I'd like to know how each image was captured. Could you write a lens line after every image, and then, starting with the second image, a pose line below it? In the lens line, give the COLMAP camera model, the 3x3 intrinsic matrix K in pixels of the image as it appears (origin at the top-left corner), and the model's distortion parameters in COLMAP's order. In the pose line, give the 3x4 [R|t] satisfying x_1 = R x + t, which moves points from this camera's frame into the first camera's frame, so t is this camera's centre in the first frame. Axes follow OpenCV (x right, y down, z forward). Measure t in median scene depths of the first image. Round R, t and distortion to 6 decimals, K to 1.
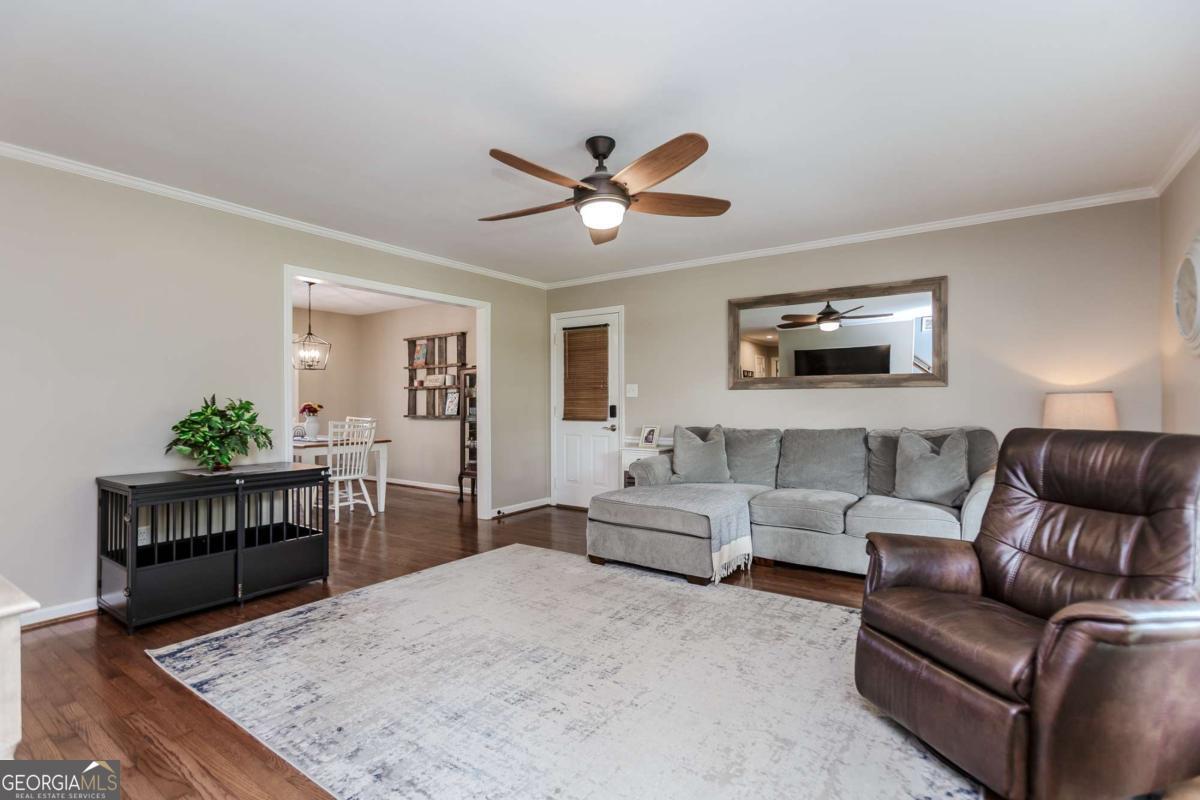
lens RADIAL K [[543.0, 0, 599.8], [0, 543.0, 398.2], [0, 0, 1]] dist [-0.012272, 0.002079]
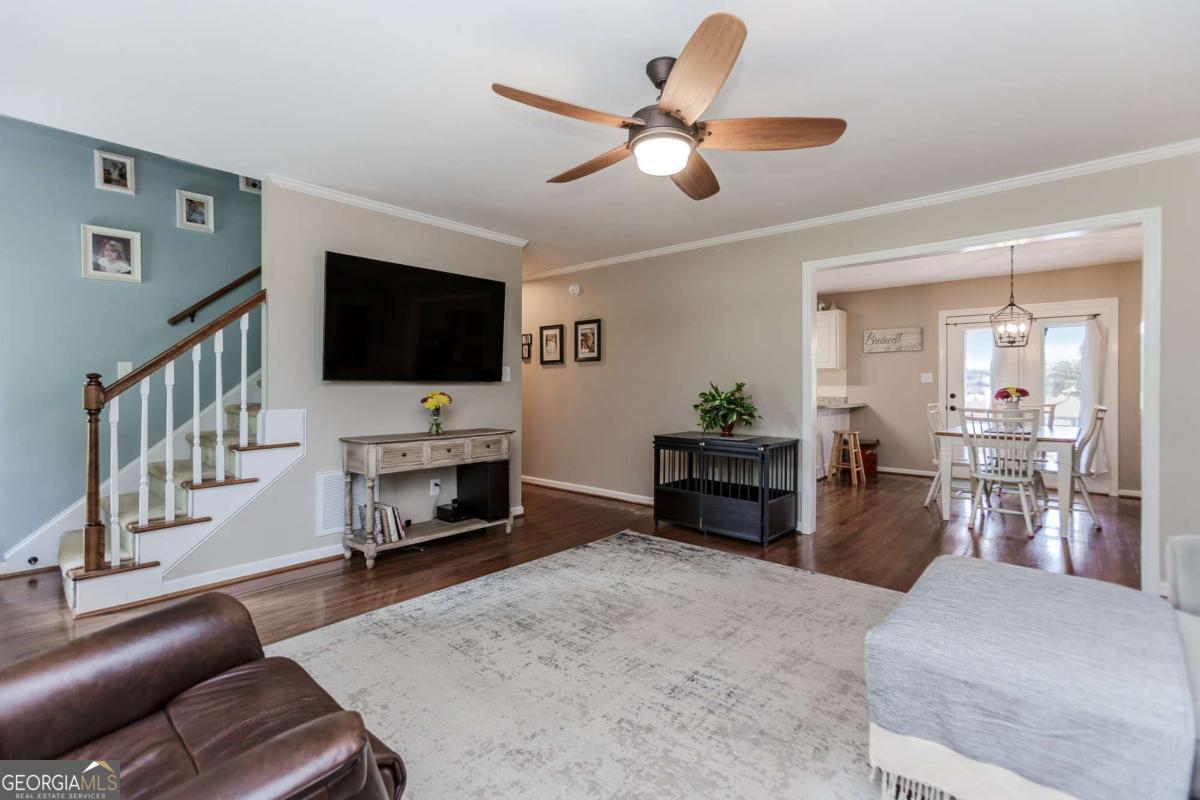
lens RADIAL K [[566.3, 0, 631.9], [0, 566.3, 388.8], [0, 0, 1]] dist [-0.012337, 0.009550]
pose [[-0.084514, 0.008859, -0.996383, 0.880052], [0.002770, 0.999959, 0.008656, 0.000370], [0.996418, -0.002028, -0.084535, 1.062310]]
